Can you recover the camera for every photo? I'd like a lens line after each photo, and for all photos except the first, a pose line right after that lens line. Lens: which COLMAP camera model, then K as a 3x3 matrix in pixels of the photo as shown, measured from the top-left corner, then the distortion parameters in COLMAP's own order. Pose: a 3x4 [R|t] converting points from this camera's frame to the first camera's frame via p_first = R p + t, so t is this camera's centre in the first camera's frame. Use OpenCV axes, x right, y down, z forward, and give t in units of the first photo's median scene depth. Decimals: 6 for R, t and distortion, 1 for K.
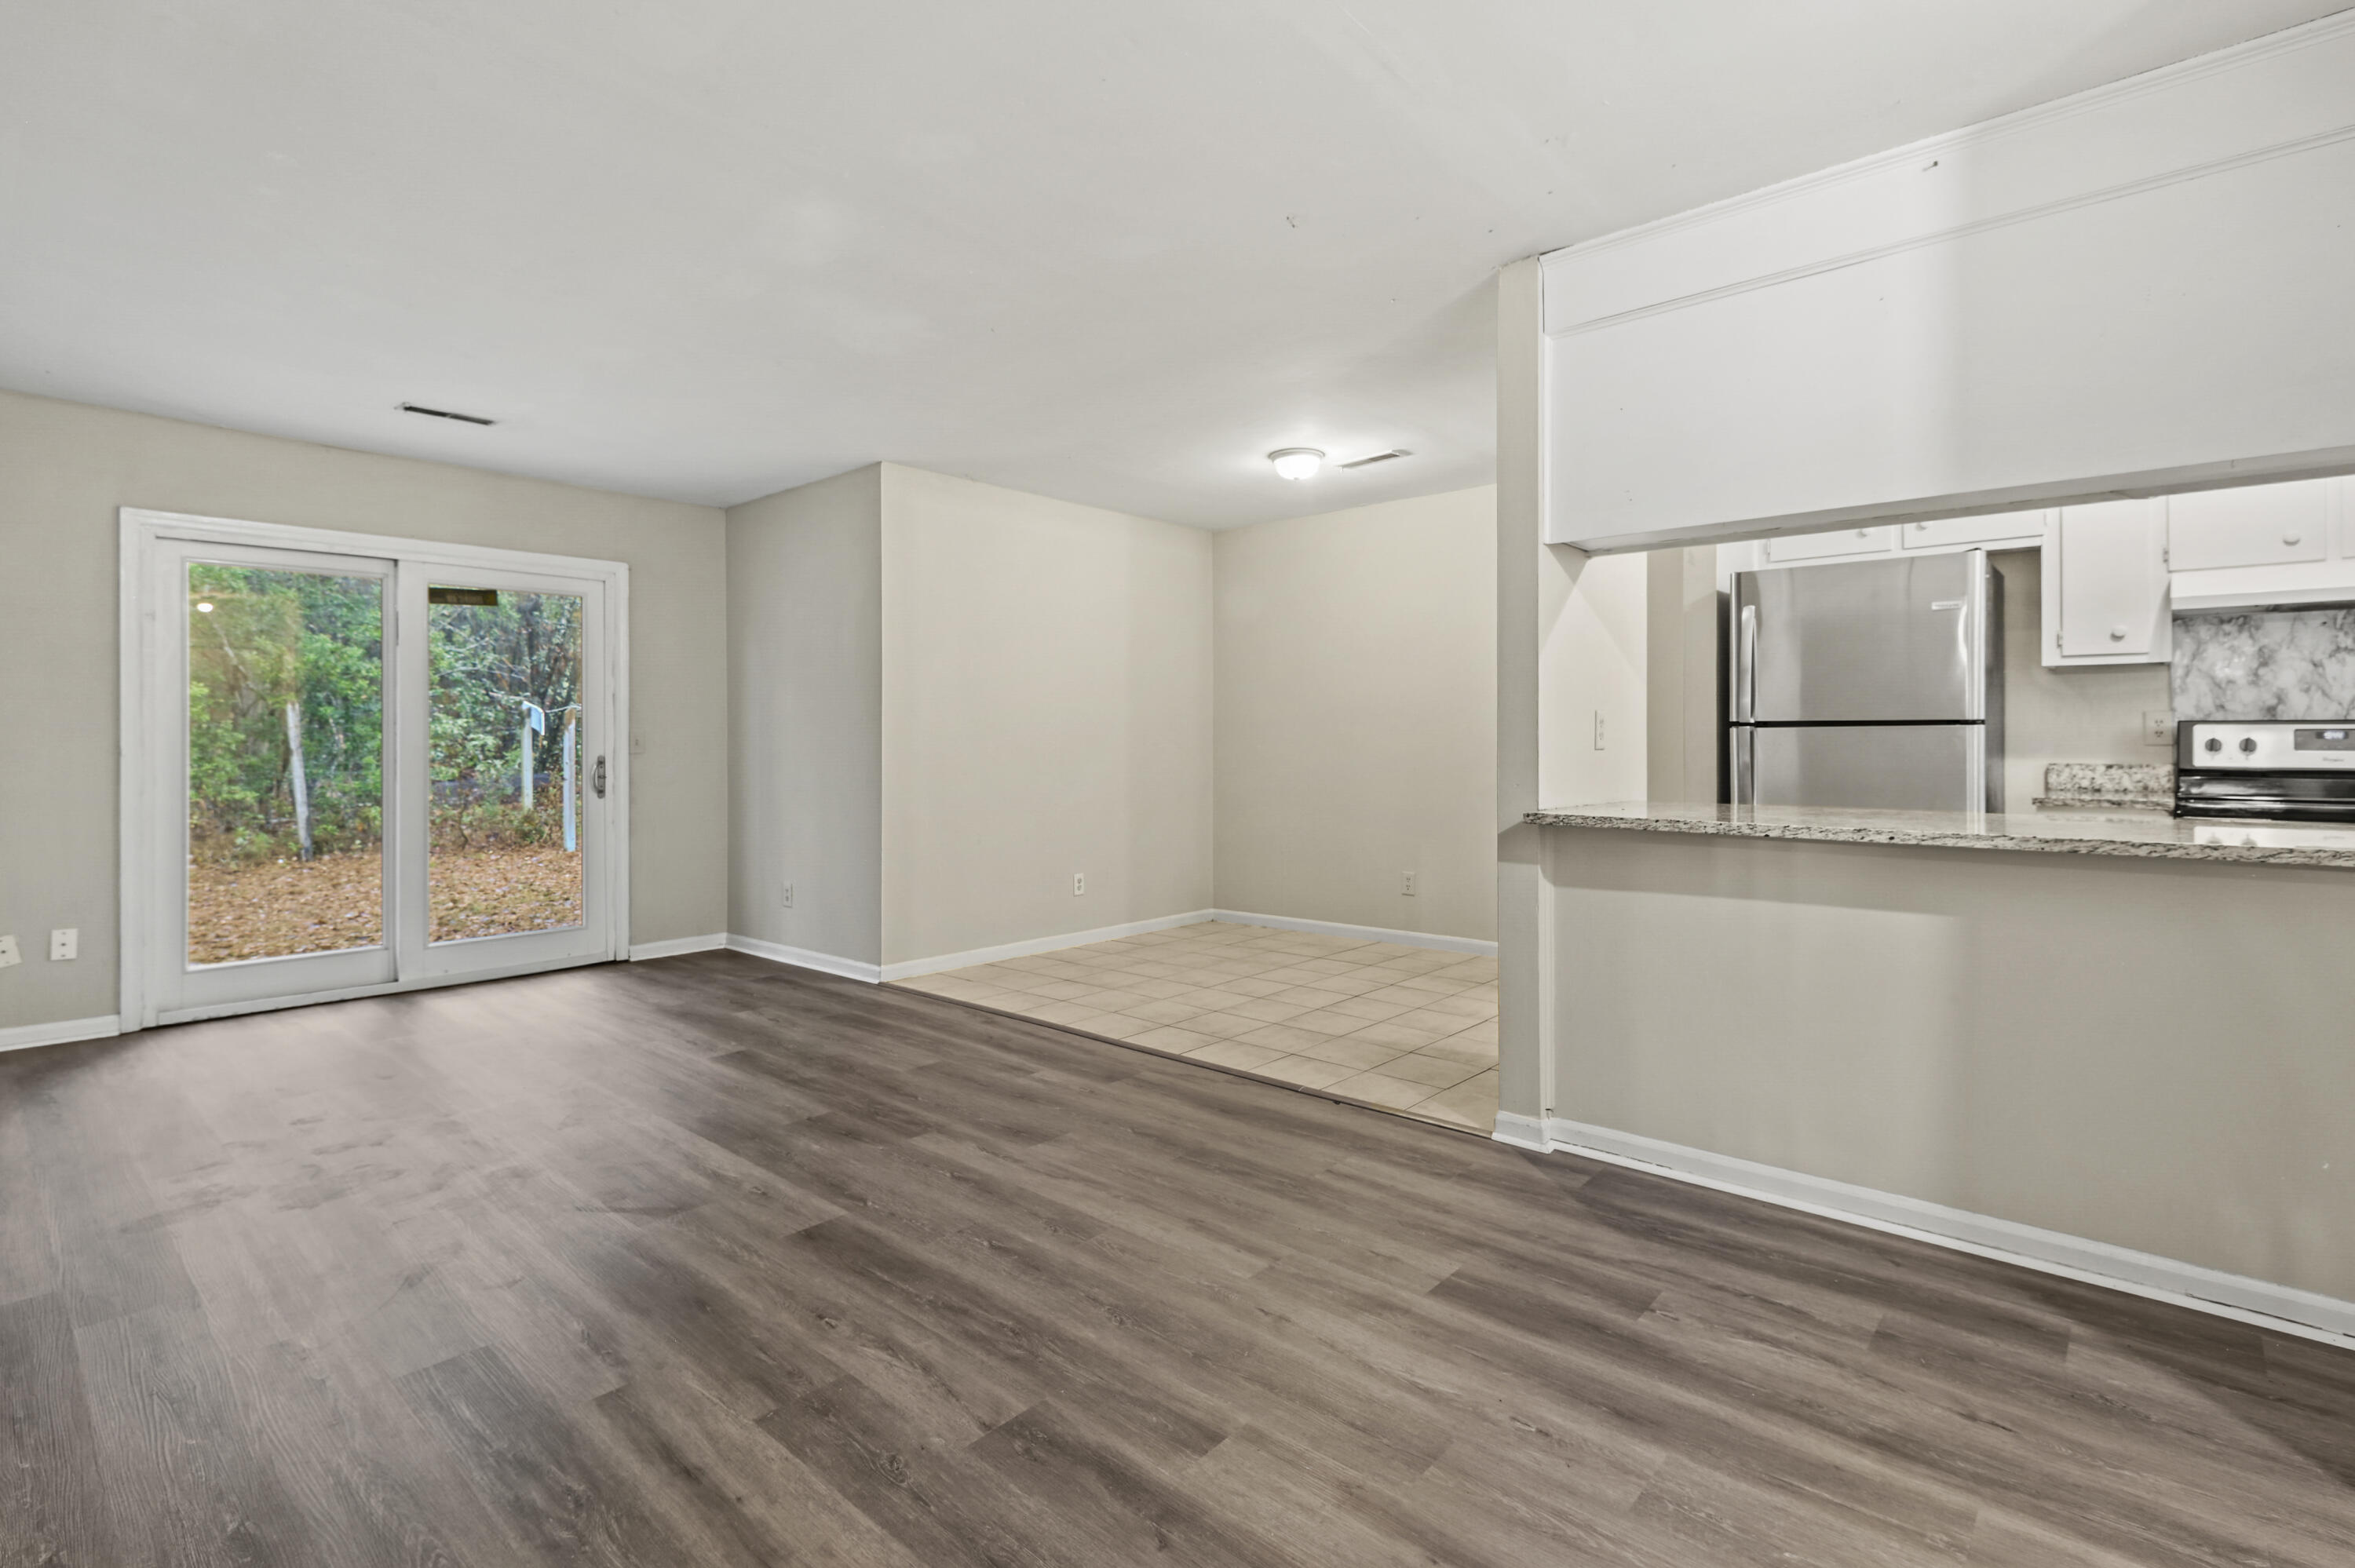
lens RADIAL K [[1099.4, 0, 1171.3], [0, 1099.4, 761.1], [0, 0, 1]] dist [0.009841, -0.000497]
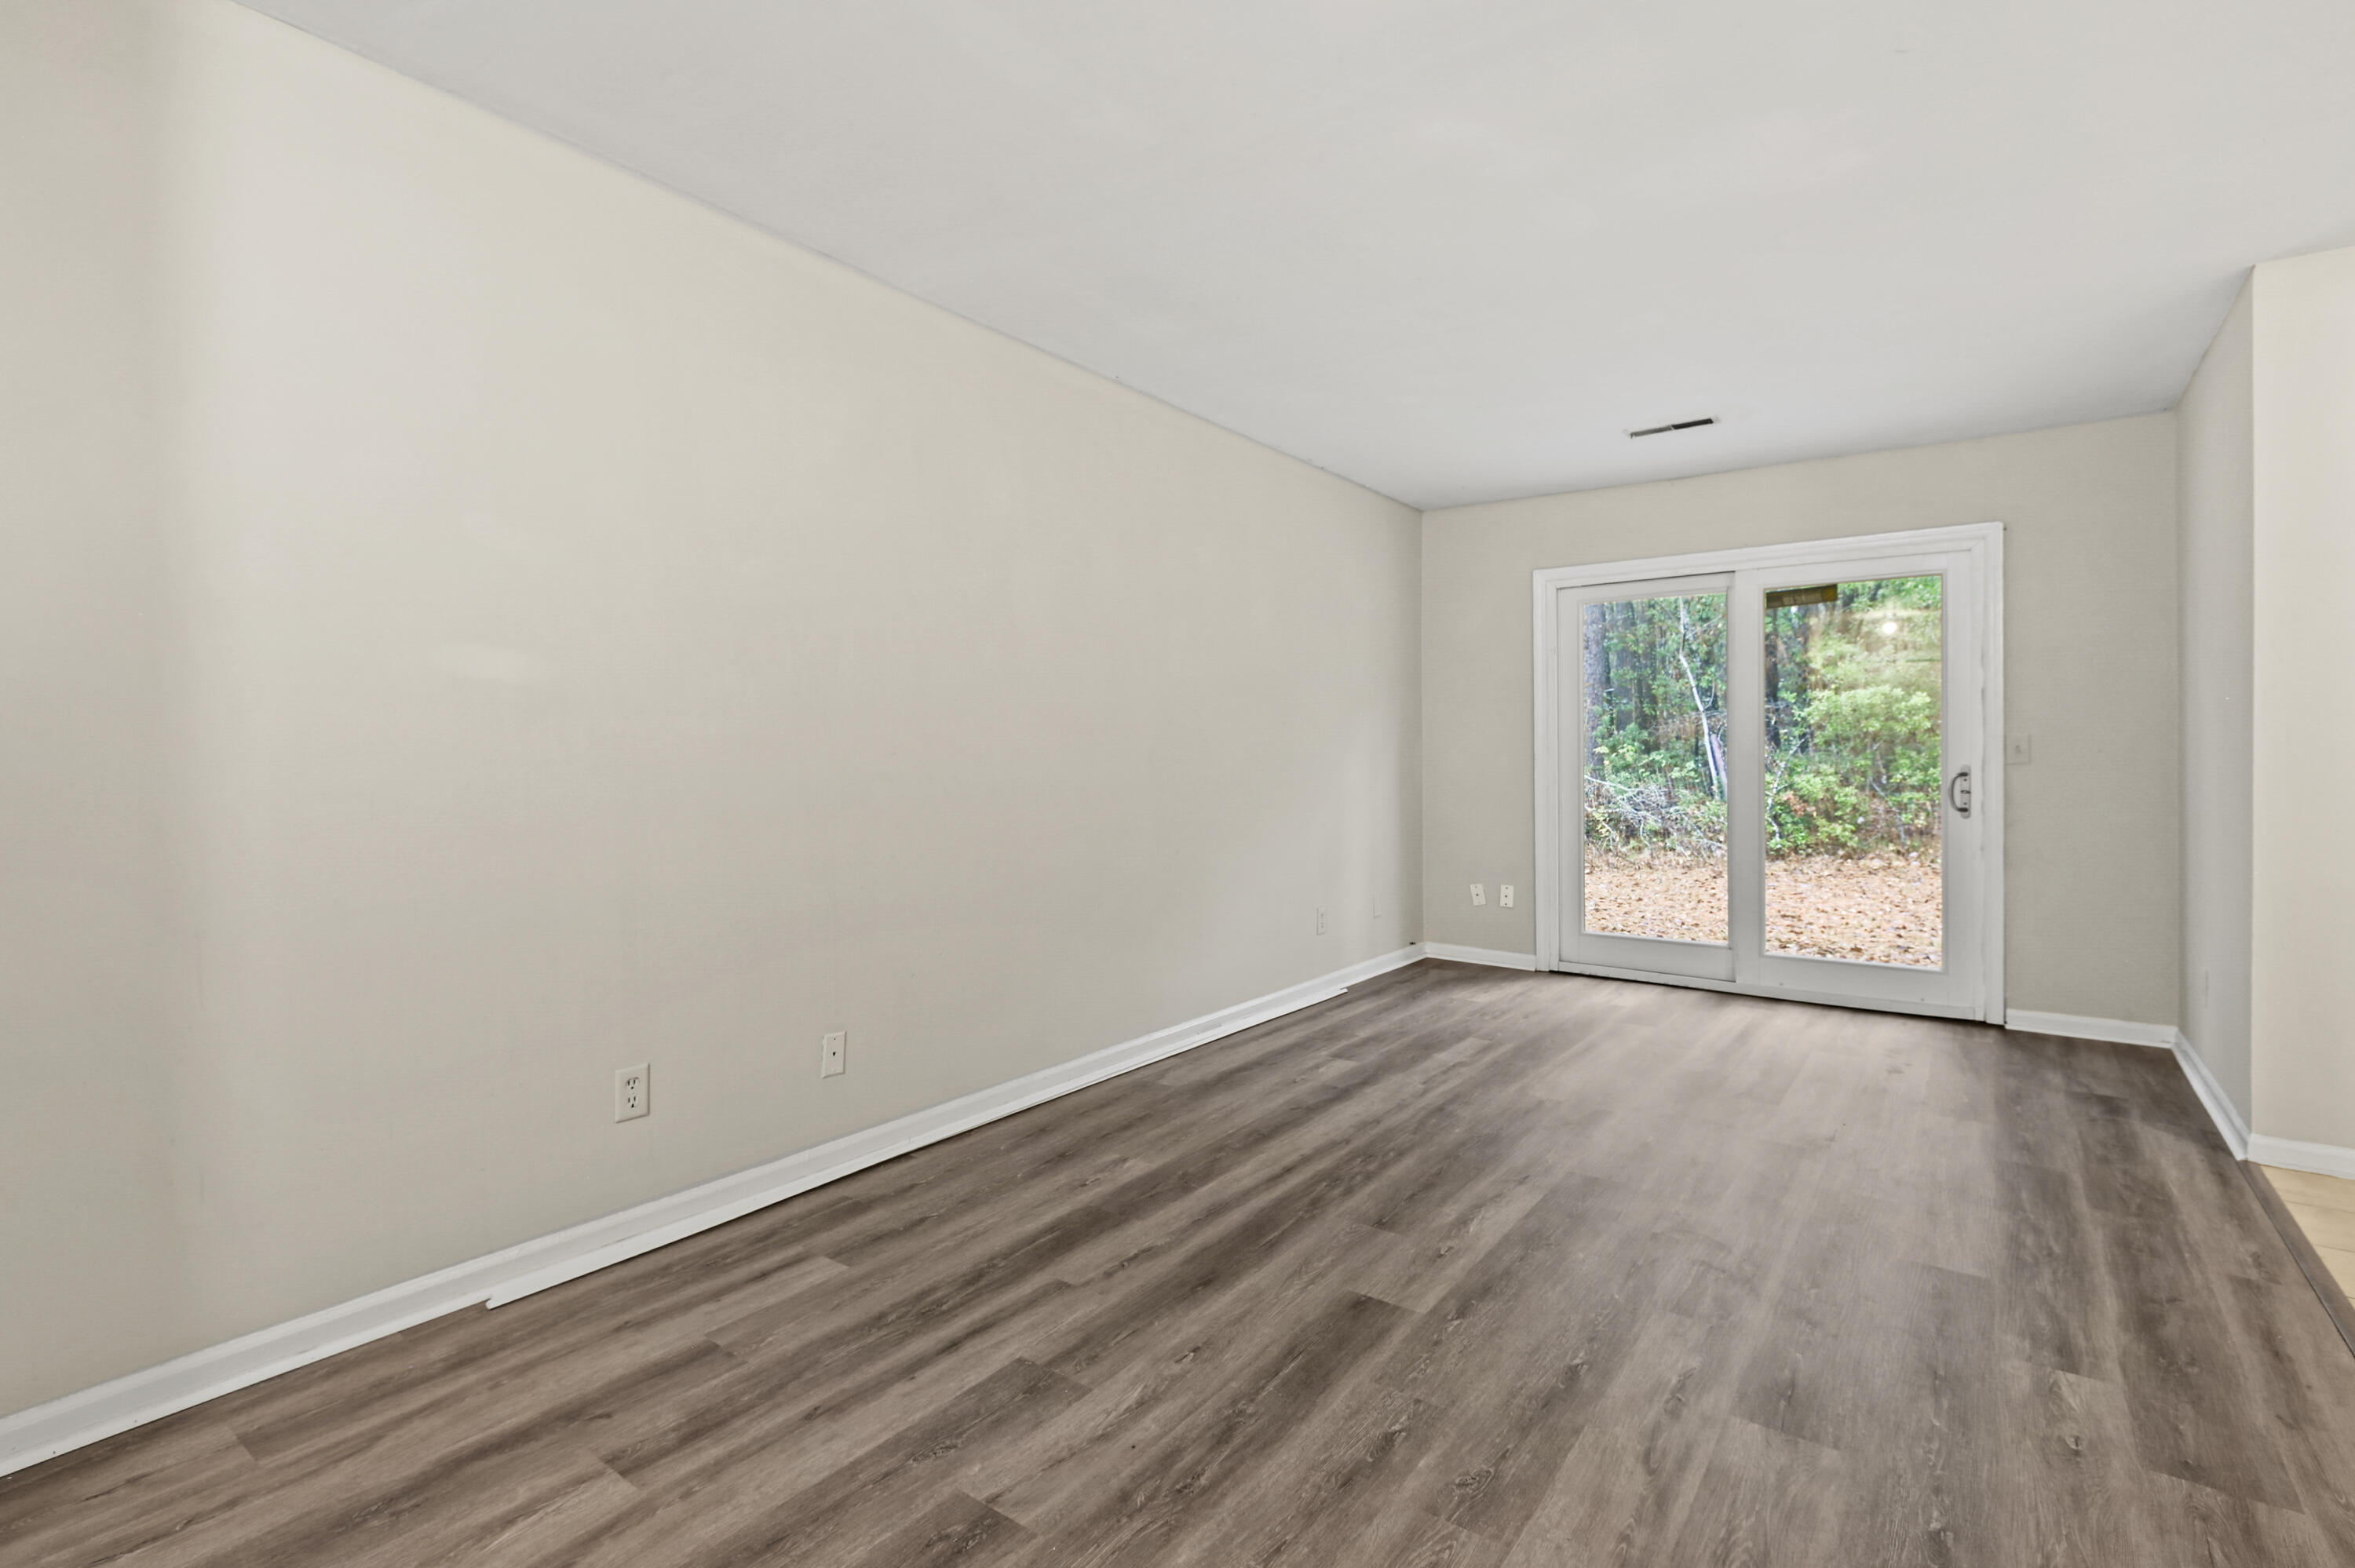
lens RADIAL K [[1099.4, 0, 1175.0], [0, 1099.4, 773.6], [0, 0, 1]] dist [0.009841, -0.000497]
pose [[0.091320, 0.022295, -0.995572, 0.560975], [-0.015797, 0.999656, 0.020938, -0.016415], [0.995696, 0.013815, 0.091641, 0.794628]]
